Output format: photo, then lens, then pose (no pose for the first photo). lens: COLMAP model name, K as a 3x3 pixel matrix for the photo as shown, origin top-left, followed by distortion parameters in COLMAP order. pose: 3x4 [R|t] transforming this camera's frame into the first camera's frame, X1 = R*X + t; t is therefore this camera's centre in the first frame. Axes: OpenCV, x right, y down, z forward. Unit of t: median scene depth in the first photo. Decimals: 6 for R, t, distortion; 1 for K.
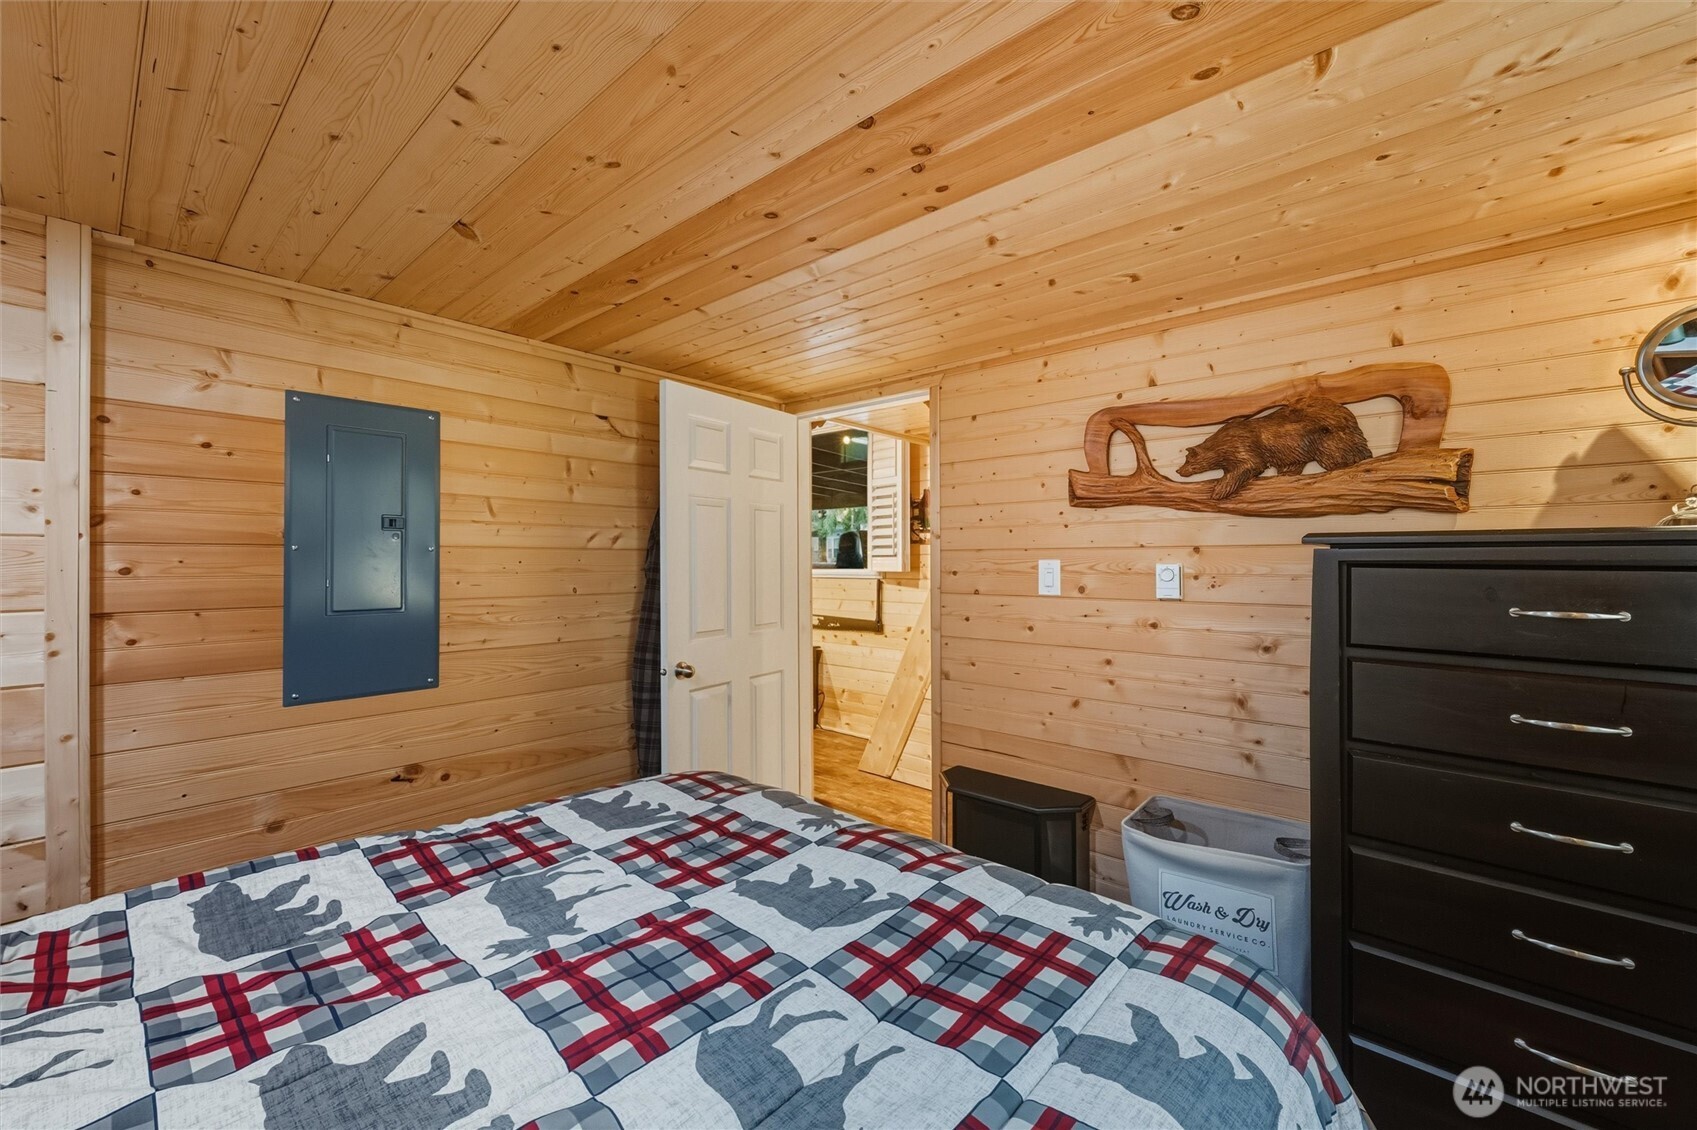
lens RADIAL K [[682.4, 0, 853.8], [0, 682.4, 568.3], [0, 0, 1]] dist [-0.001357, -0.000288]
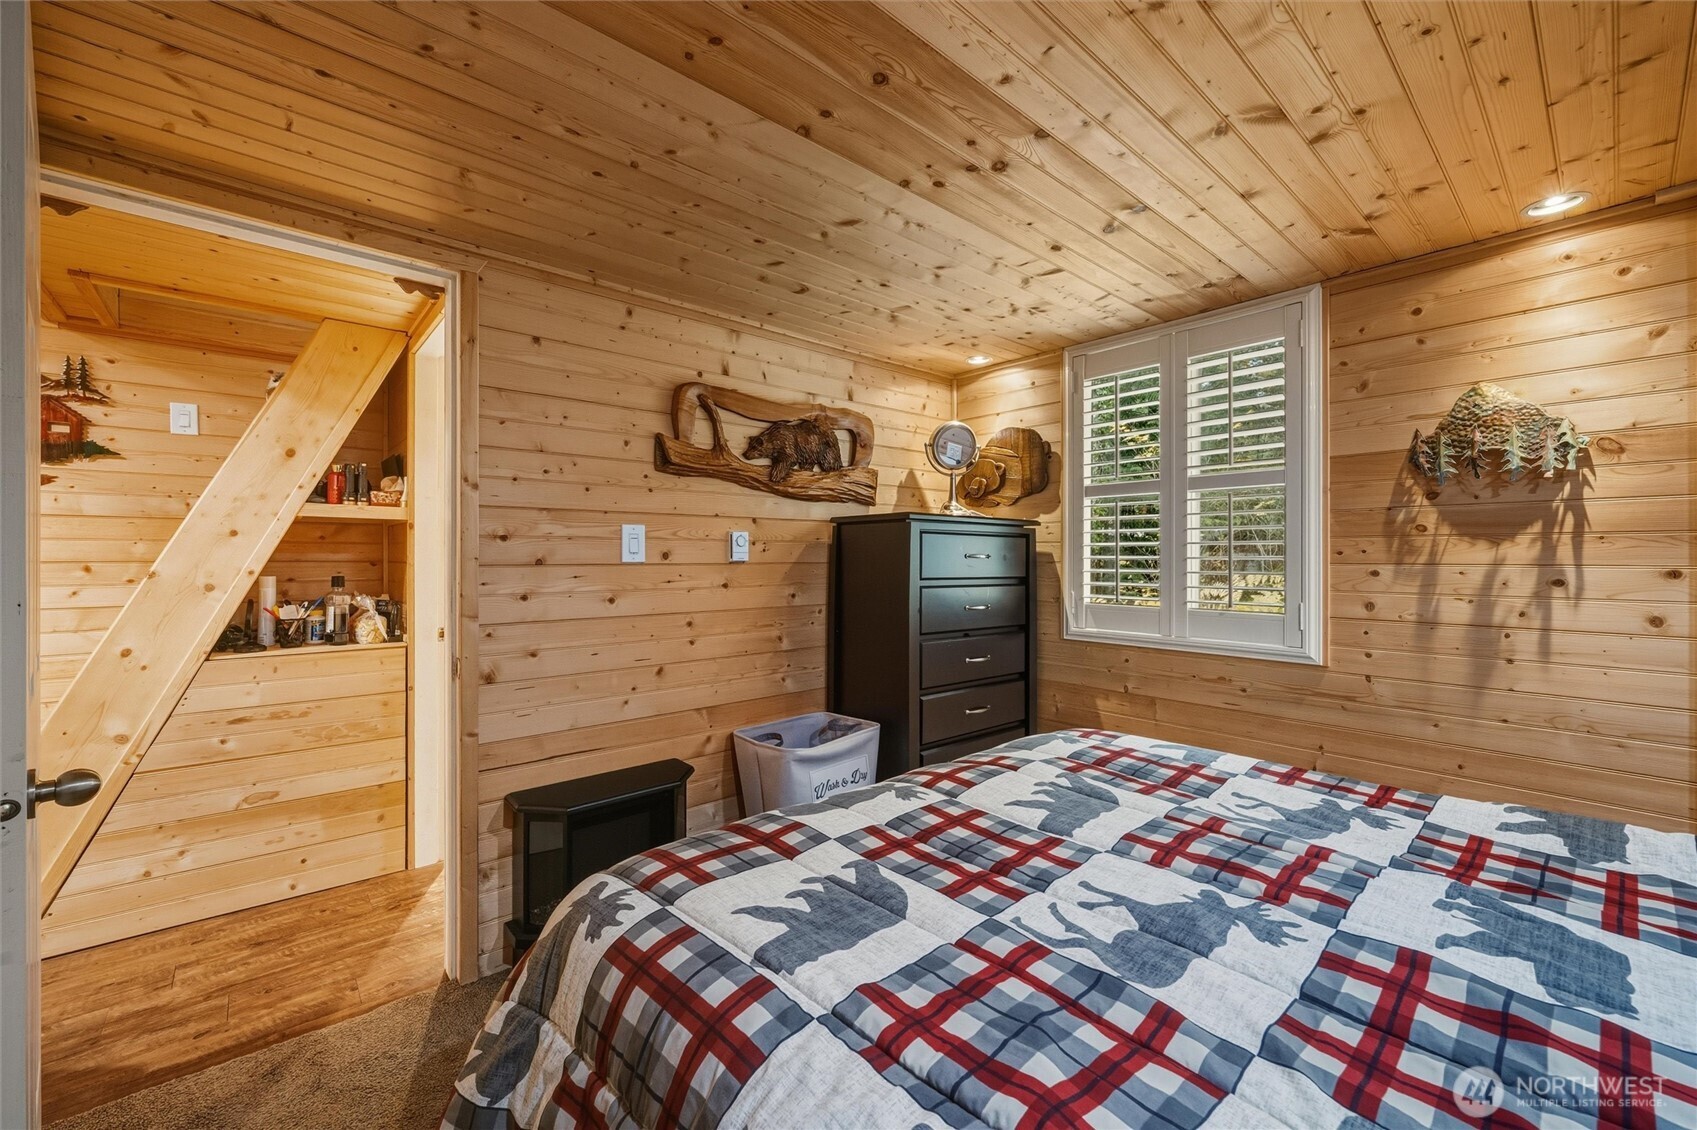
lens RADIAL K [[682.4, 0, 854.5], [0, 682.4, 554.6], [0, 0, 1]] dist [-0.001357, -0.000288]
pose [[0.125805, -0.002105, 0.992053, -0.752061], [0.000655, 0.999998, 0.002039, 0.033818], [-0.992055, 0.000394, 0.125807, 0.731489]]
